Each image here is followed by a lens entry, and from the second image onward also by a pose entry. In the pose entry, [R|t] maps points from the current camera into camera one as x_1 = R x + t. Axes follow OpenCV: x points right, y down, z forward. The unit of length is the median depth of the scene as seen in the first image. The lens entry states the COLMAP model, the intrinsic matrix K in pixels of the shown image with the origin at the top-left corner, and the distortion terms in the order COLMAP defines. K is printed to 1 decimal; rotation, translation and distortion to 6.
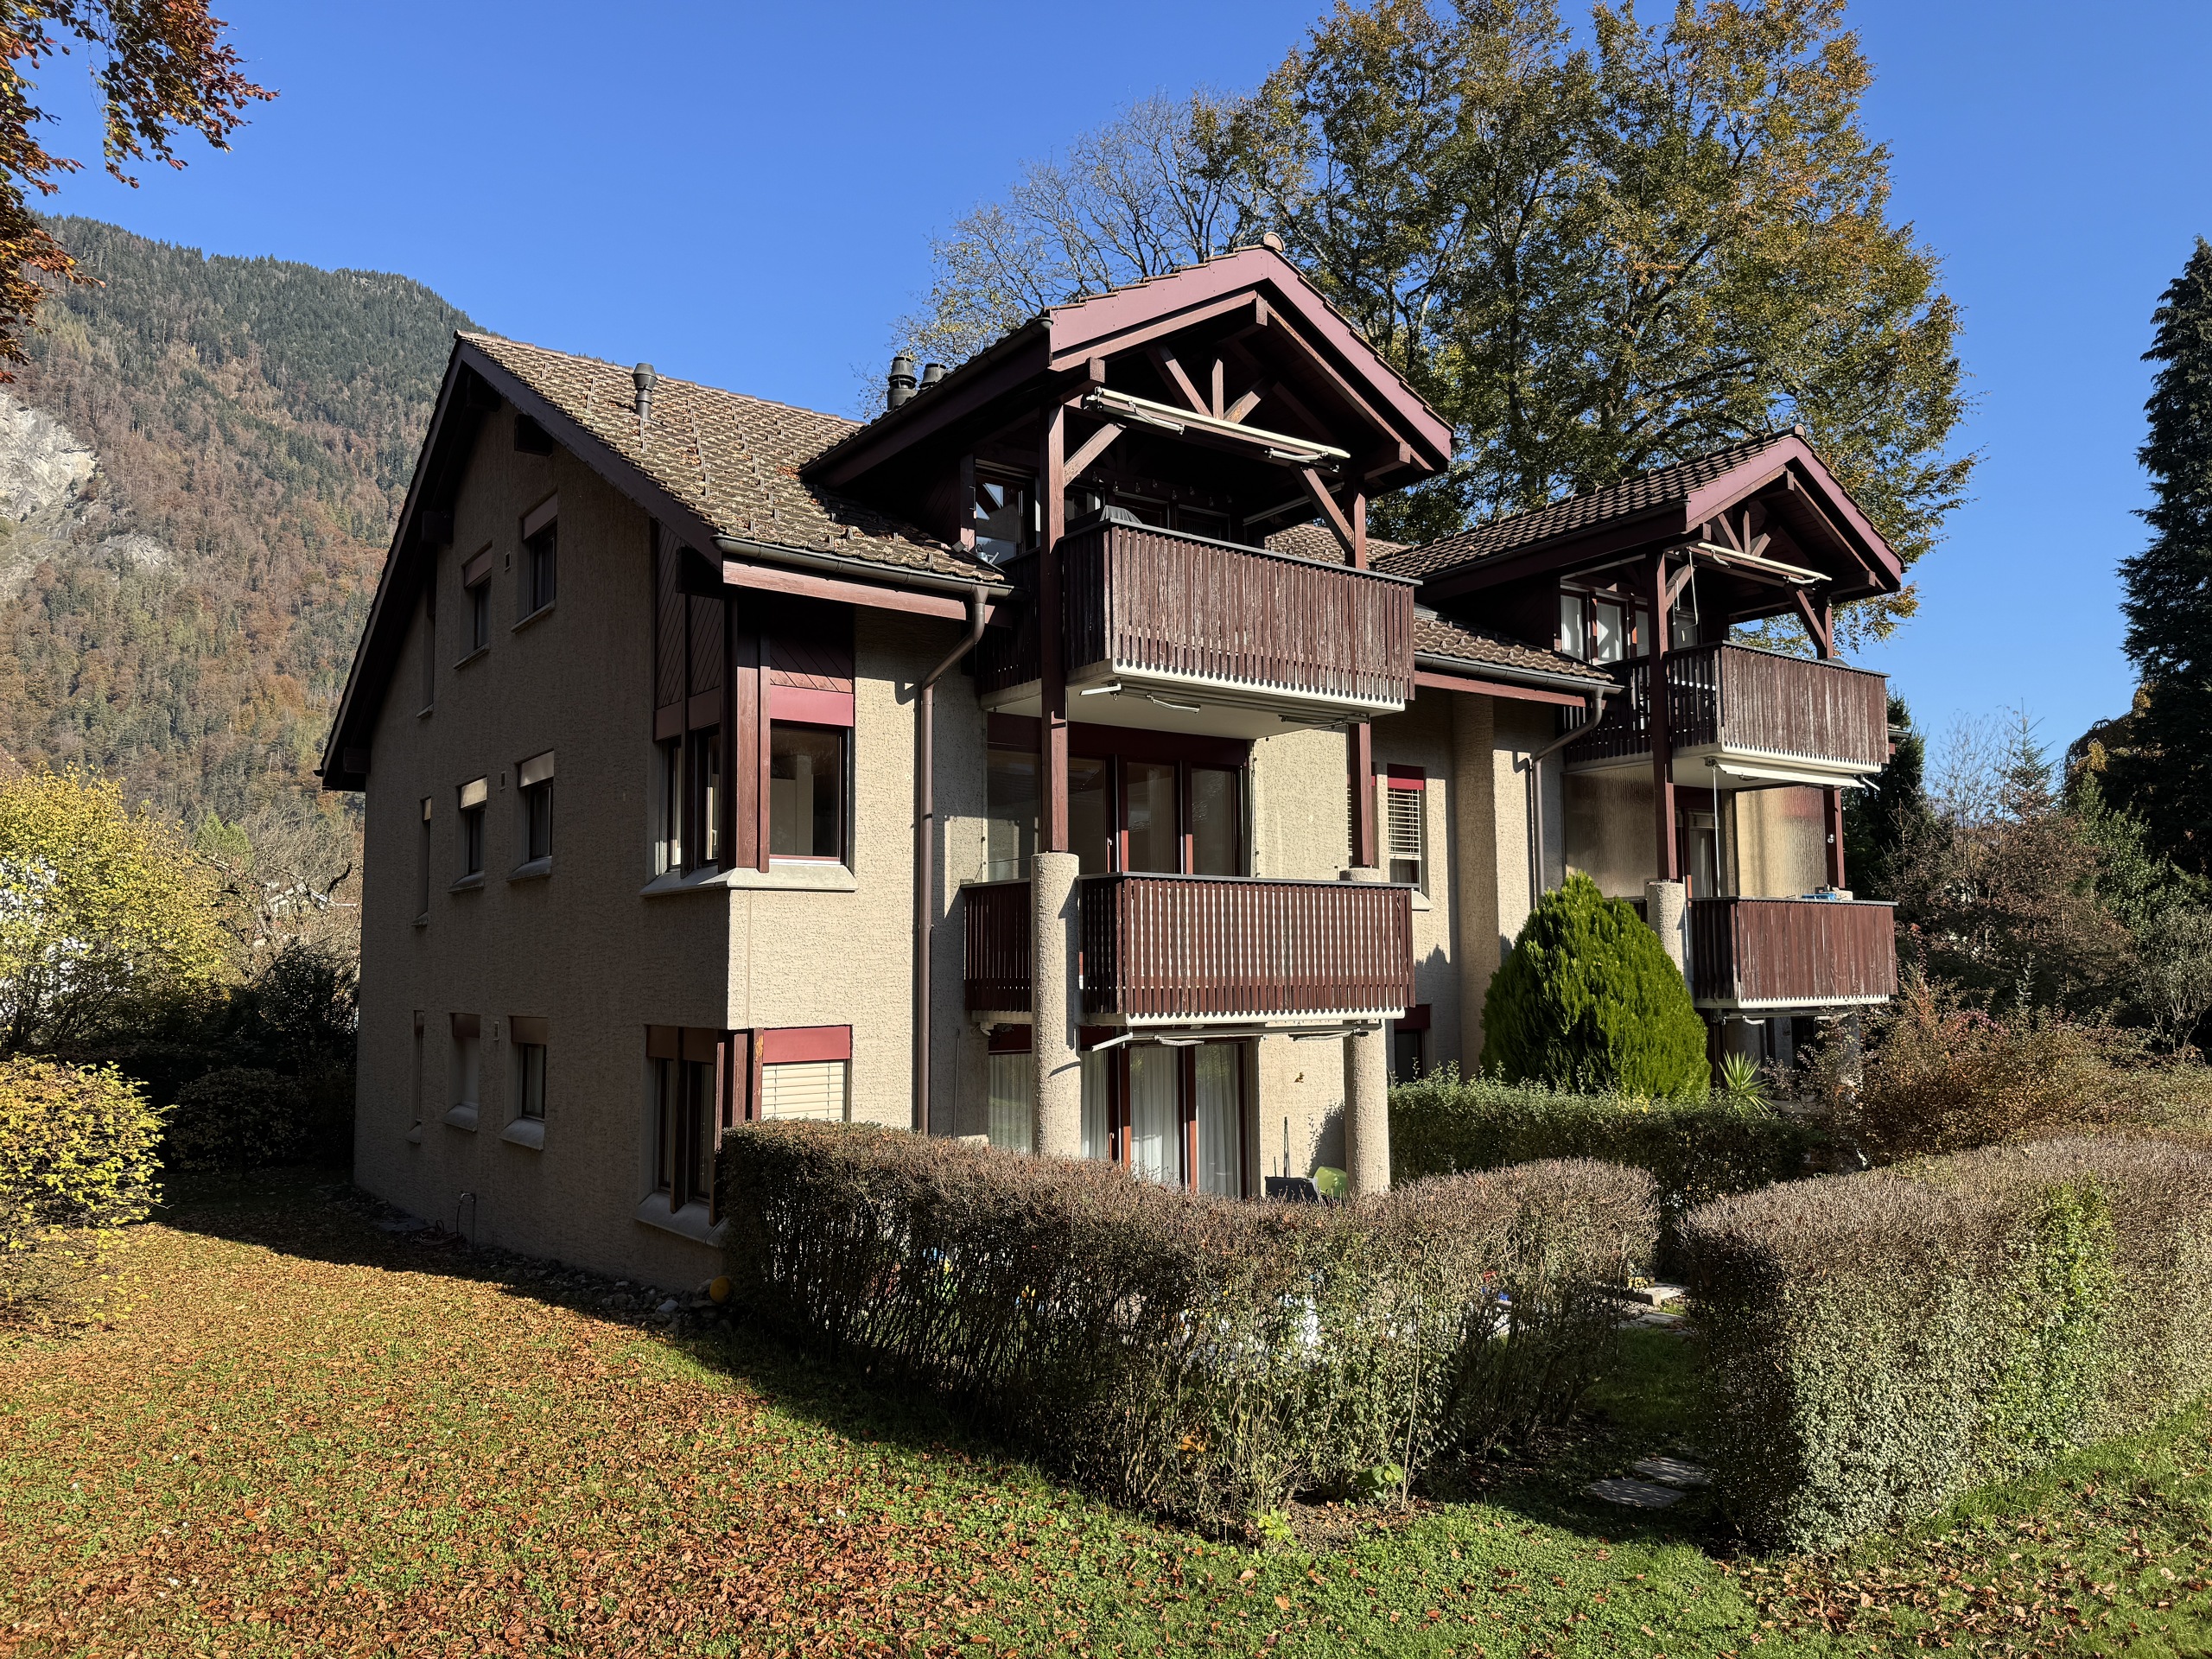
lens RADIAL K [[1543.3, 0, 1096.7], [0, 1543.3, 829.2], [0, 0, 1]] dist [0.086795, -0.134895]
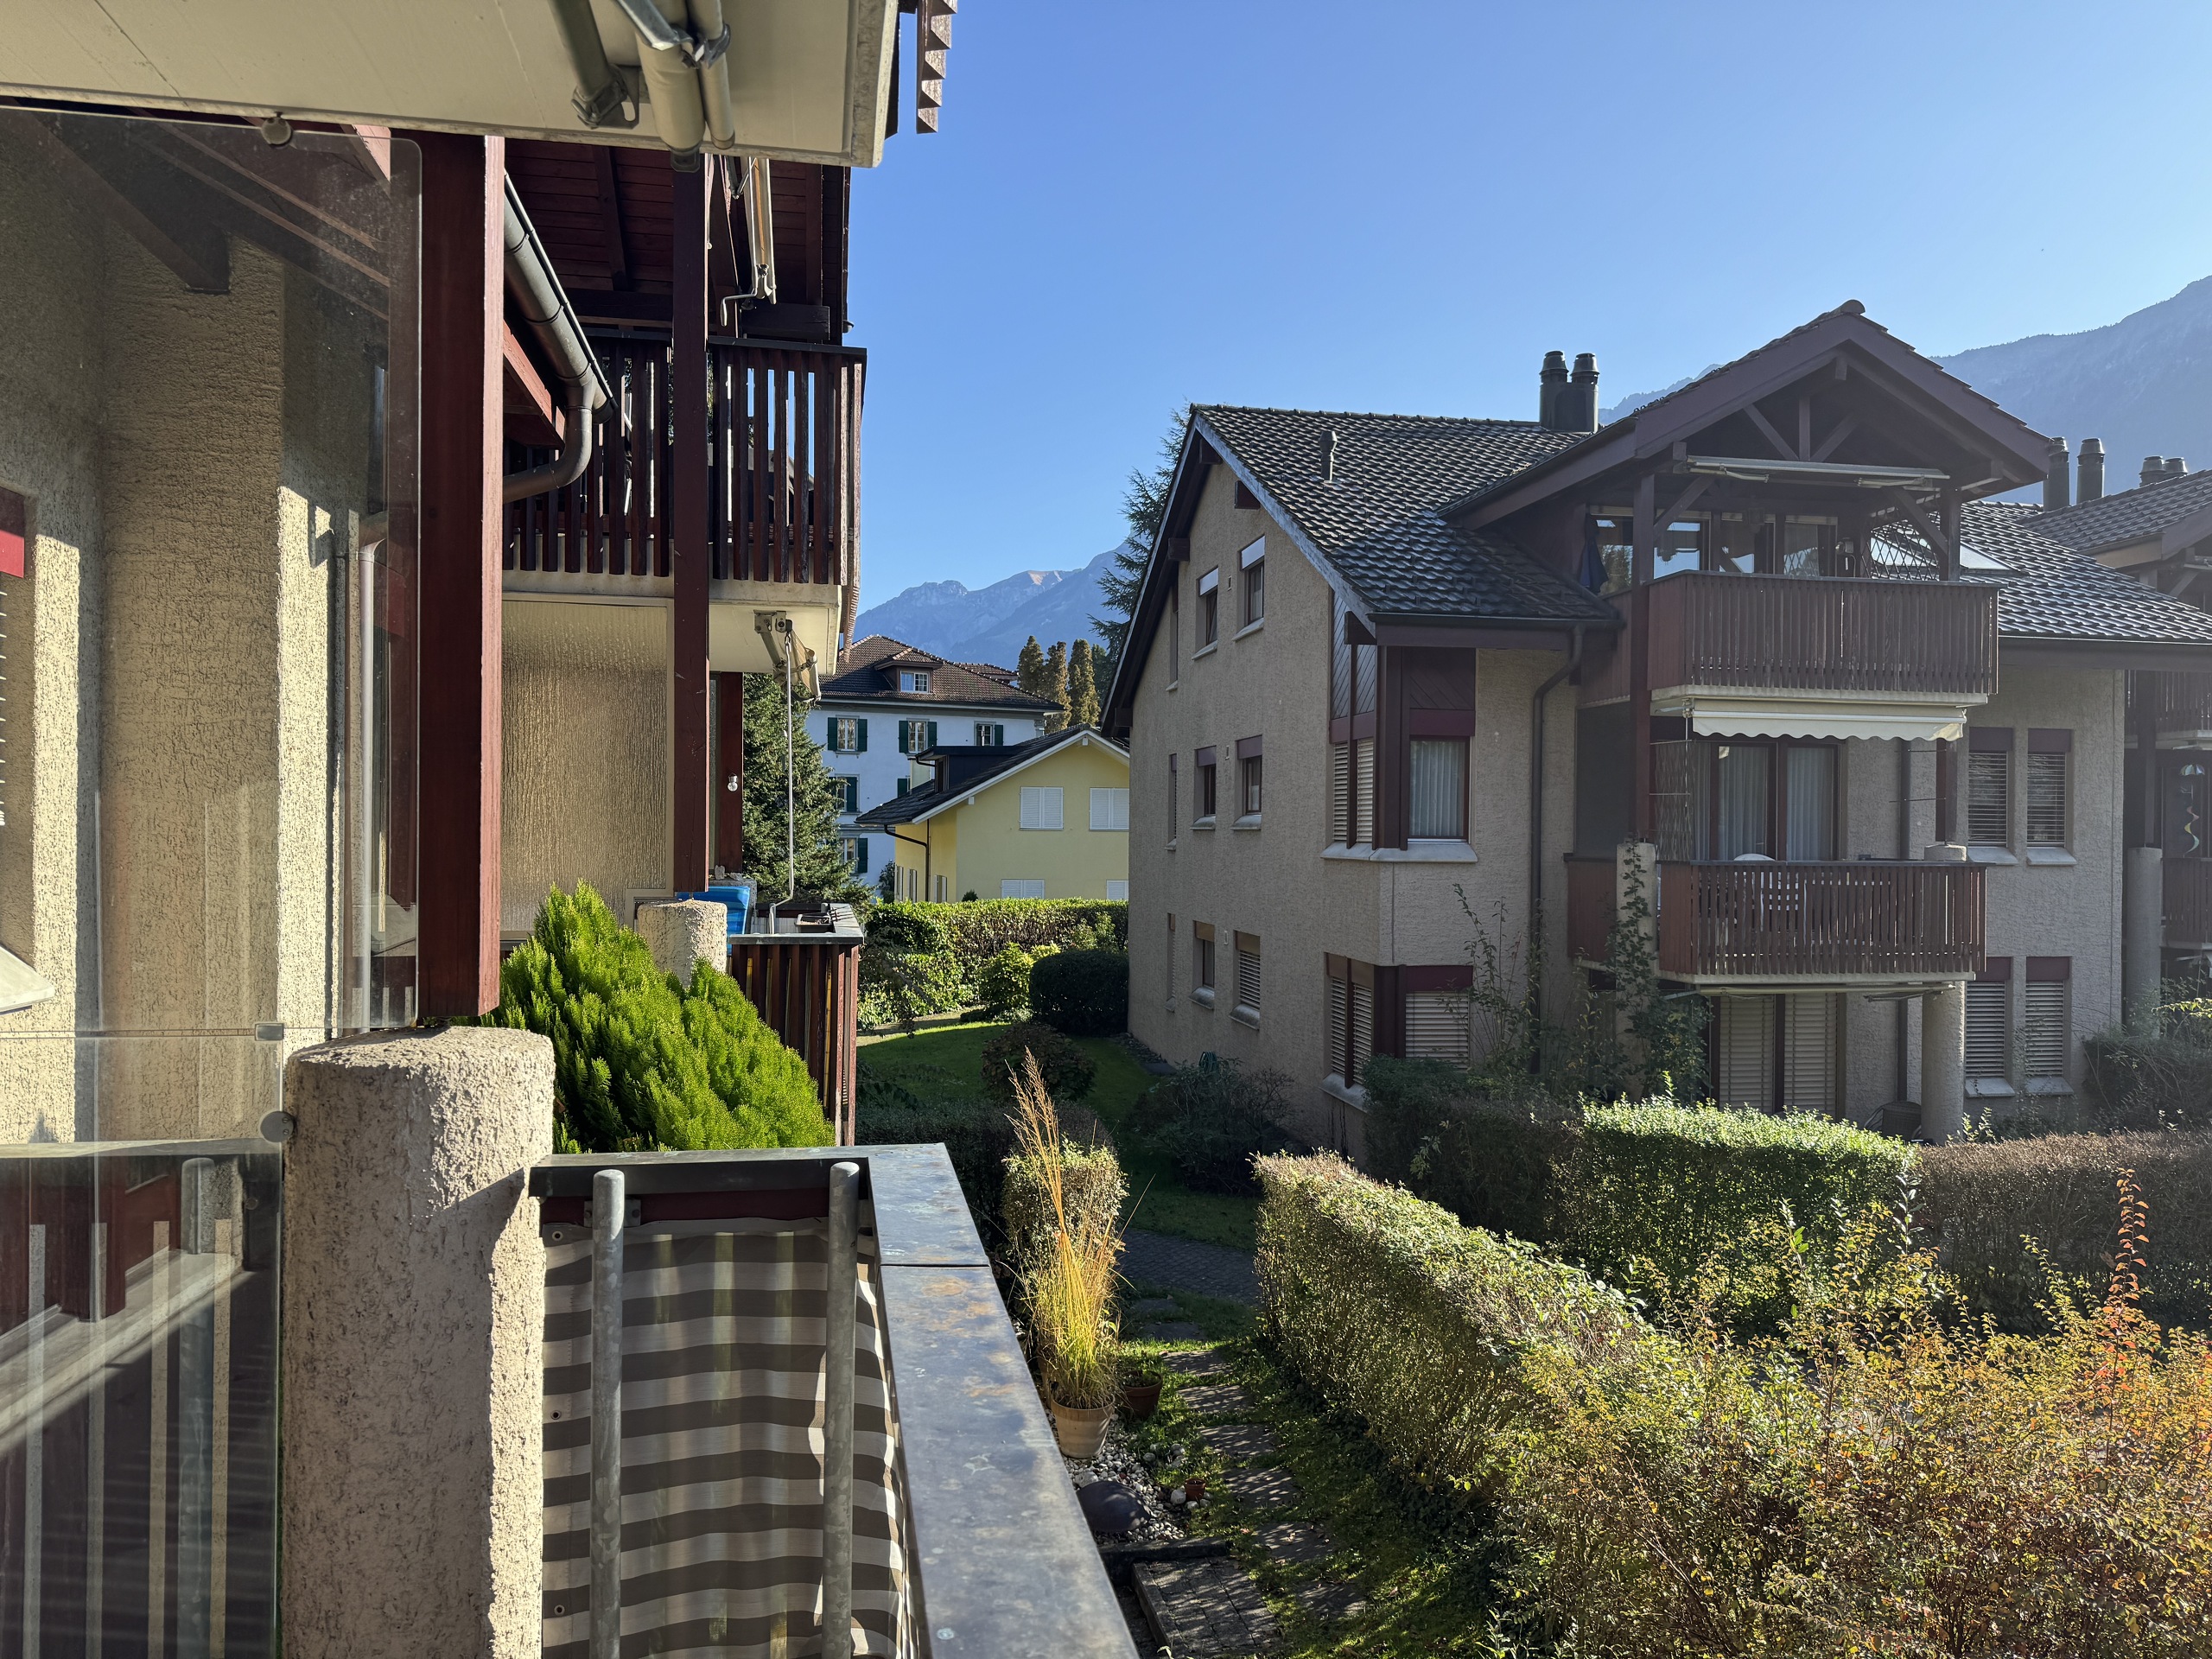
lens RADIAL K [[1543.3, 0, 1096.7], [0, 1543.3, 829.2], [0, 0, 1]] dist [0.086795, -0.134895]
pose [[0.902043, 0.018002, -0.431270, 0.111126], [0.013368, 0.997486, 0.069597, -0.076352], [0.431439, -0.068545, 0.899534, -0.297097]]
